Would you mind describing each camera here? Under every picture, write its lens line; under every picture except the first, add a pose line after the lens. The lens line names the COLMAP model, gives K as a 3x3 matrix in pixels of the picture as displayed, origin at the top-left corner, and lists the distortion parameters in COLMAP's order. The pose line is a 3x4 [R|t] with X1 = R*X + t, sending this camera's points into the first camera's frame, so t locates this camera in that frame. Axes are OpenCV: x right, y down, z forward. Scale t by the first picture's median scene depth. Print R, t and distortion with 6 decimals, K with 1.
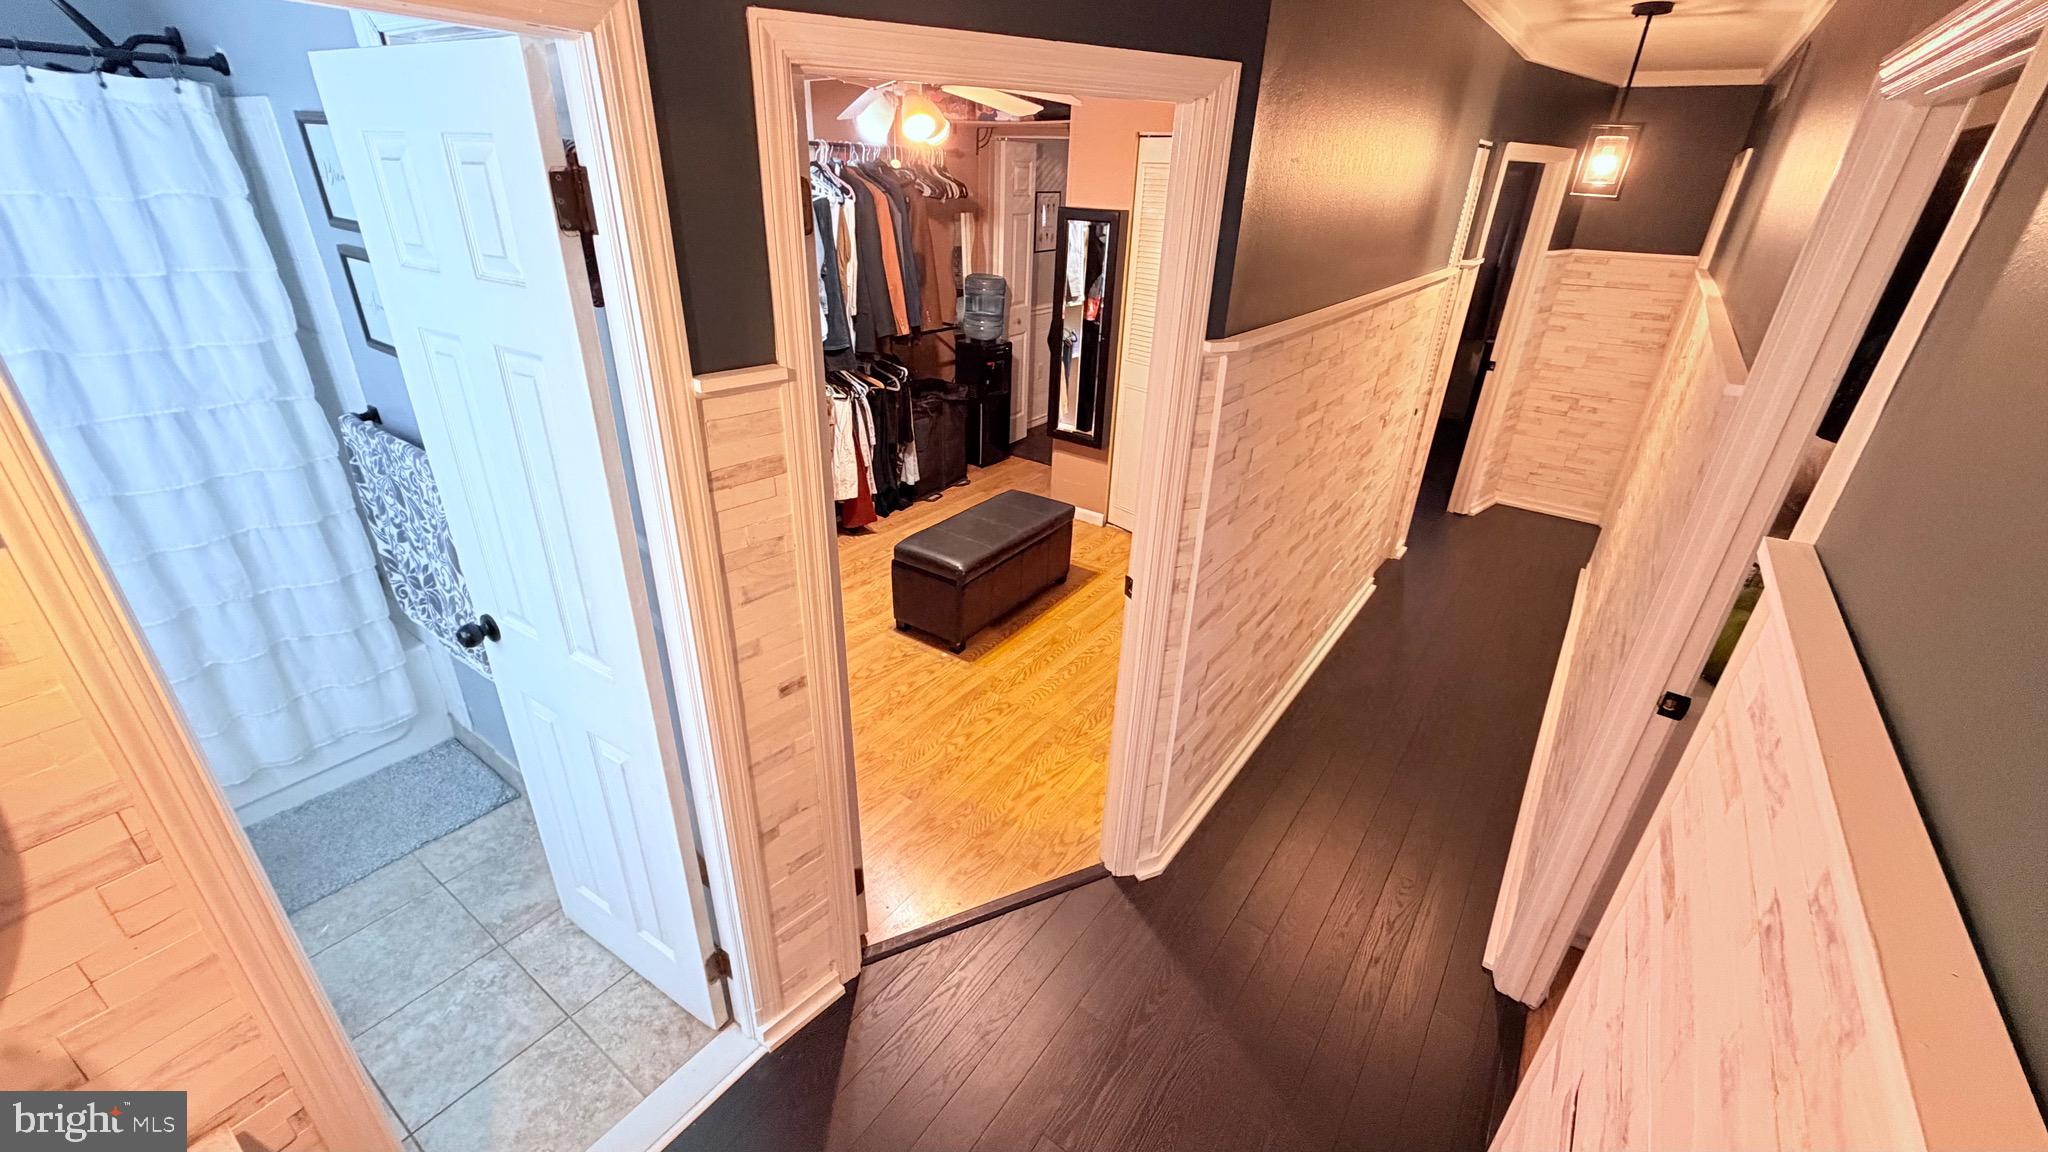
lens RADIAL K [[817.6, 0, 1022.3], [0, 817.6, 576.1], [0, 0, 1]] dist [0.002240, -0.000927]
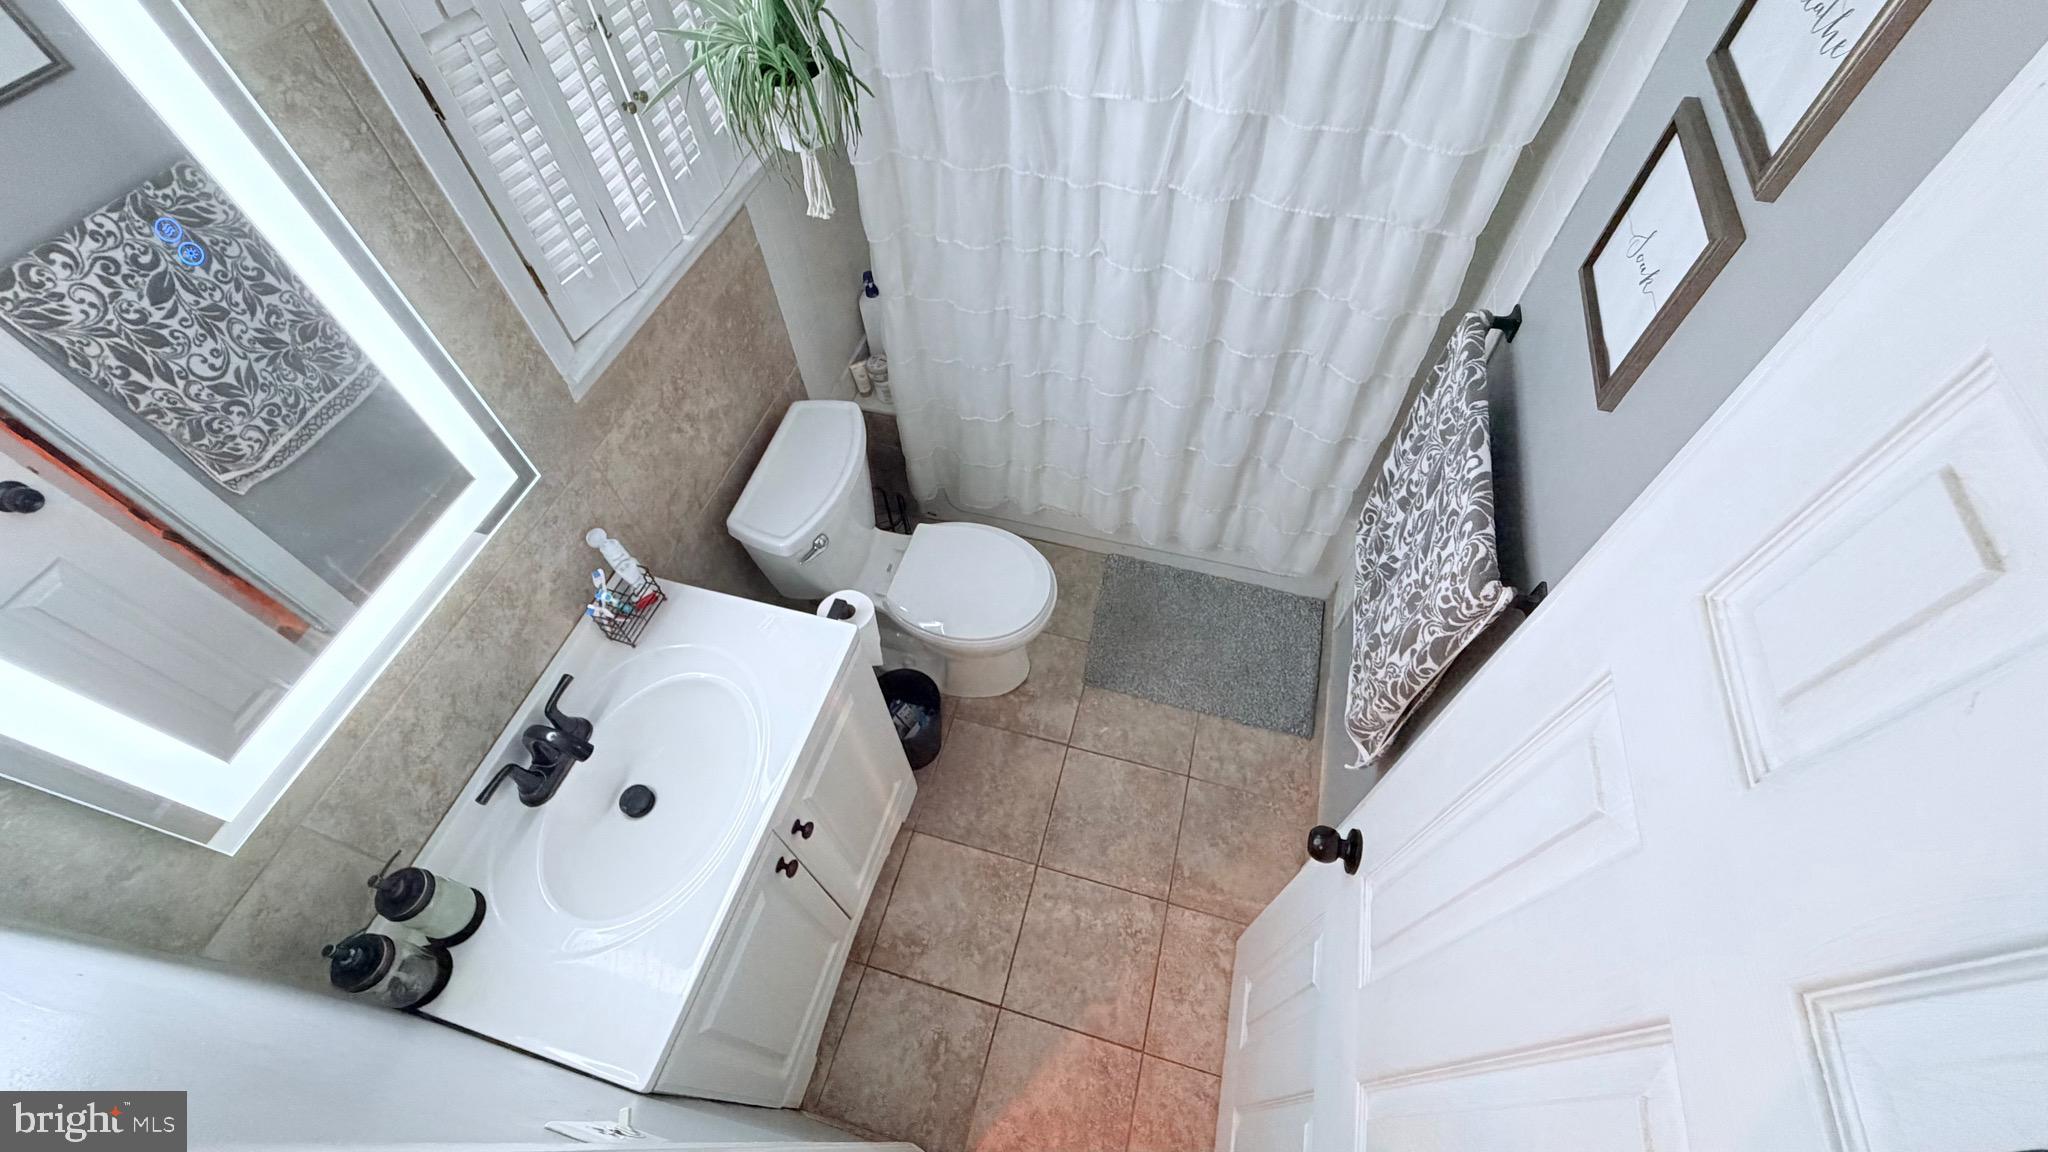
lens RADIAL K [[817.6, 0, 1028.4], [0, 817.6, 573.7], [0, 0, 1]] dist [0.002240, -0.000927]
pose [[0.344240, 0.745765, -0.570380, -0.412674], [-0.388312, 0.666205, 0.636698, -0.326198], [0.854817, 0.002308, 0.518924, 0.347265]]
